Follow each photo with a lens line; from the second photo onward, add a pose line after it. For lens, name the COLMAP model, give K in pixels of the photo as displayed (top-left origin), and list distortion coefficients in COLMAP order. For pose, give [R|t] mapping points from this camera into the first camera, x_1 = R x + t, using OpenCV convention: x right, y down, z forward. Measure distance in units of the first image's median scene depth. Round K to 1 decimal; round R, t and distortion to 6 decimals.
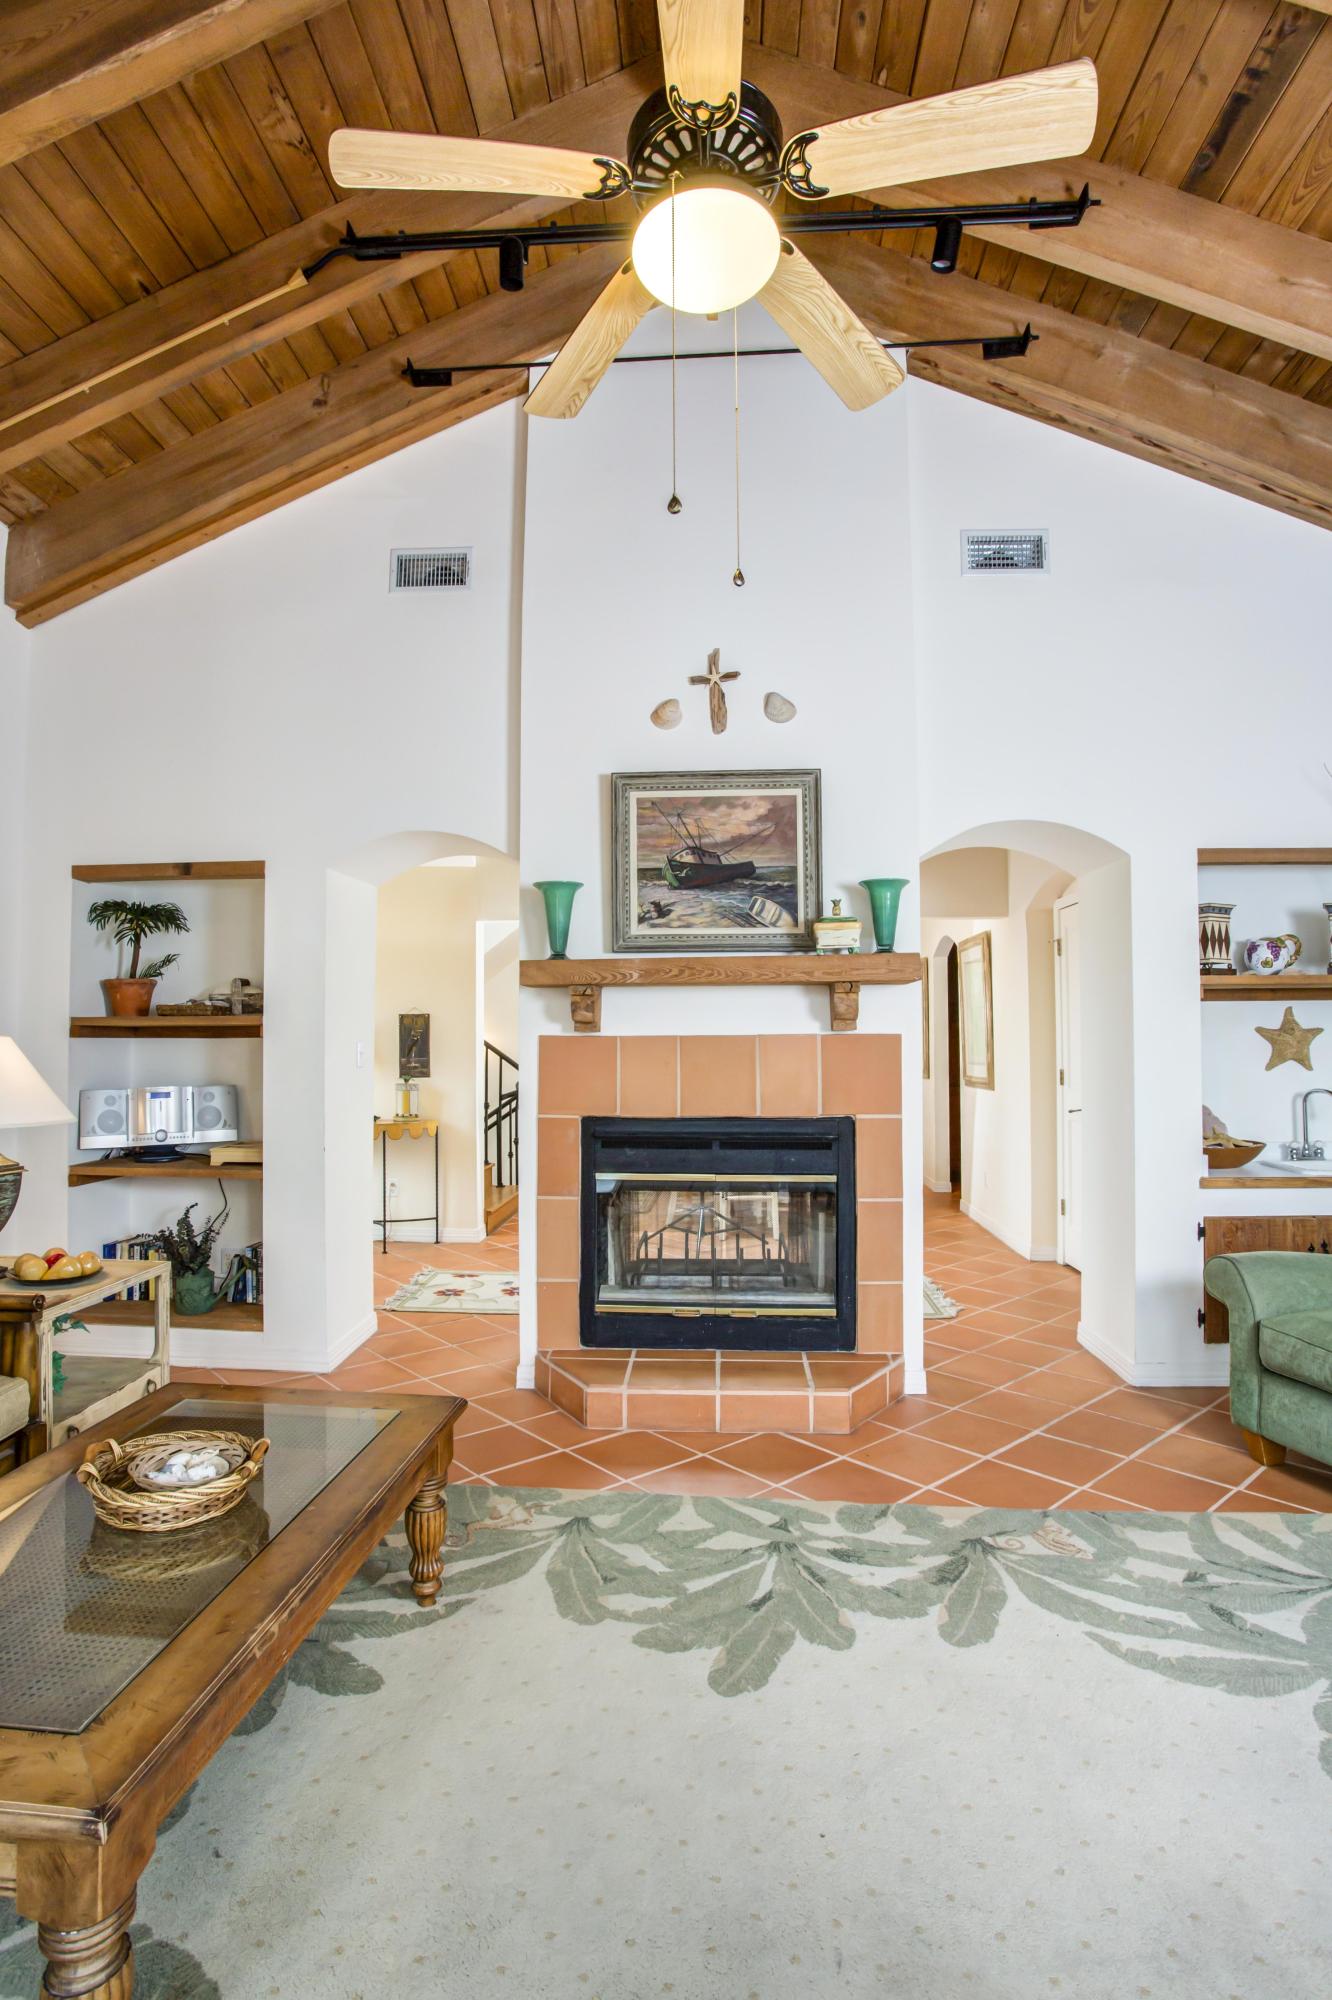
lens RADIAL K [[1011.4, 0, 634.3], [0, 1011.4, 1008.8], [0, 0, 1]] dist [-0.081947, 0.038114]
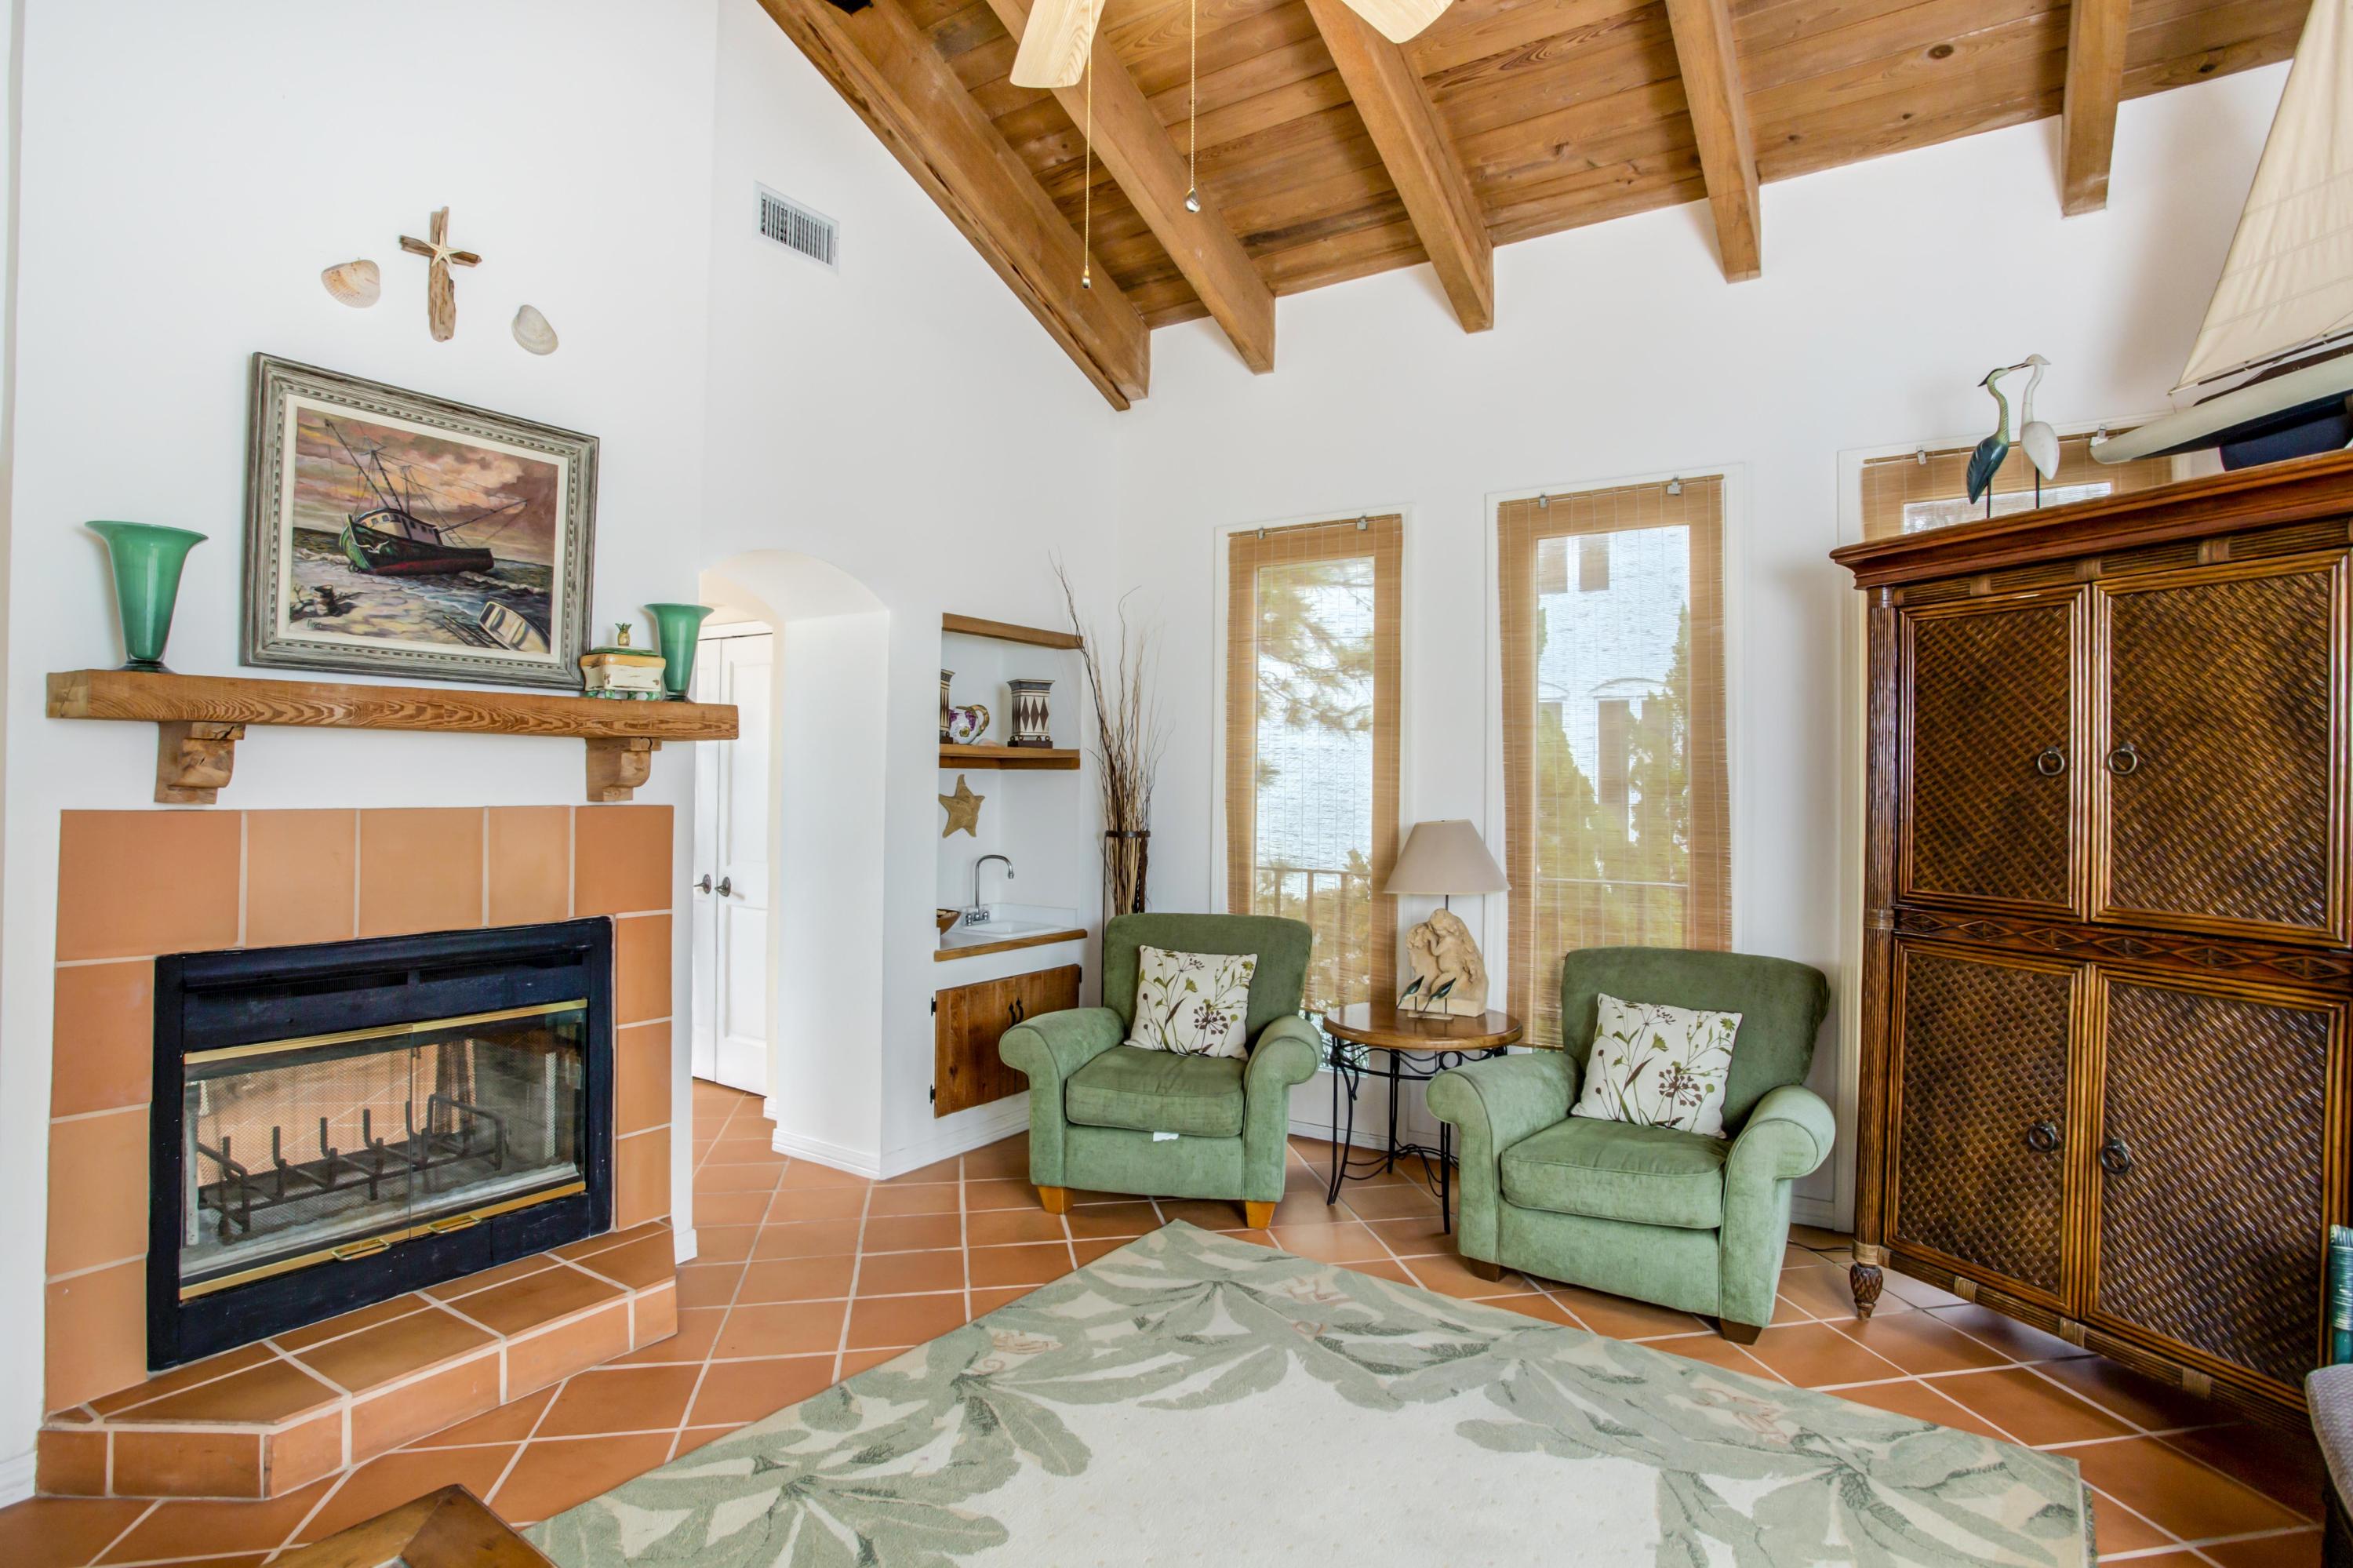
lens RADIAL K [[1189.9, 0, 1199.2], [0, 1189.9, 790.7], [0, 0, 1]] dist [-0.081947, 0.038114]
pose [[0.489922, 0.005332, 0.871750, -0.321469], [-0.036028, 0.999251, 0.014135, -0.013594], [-0.871021, -0.038333, 0.489747, 0.206254]]
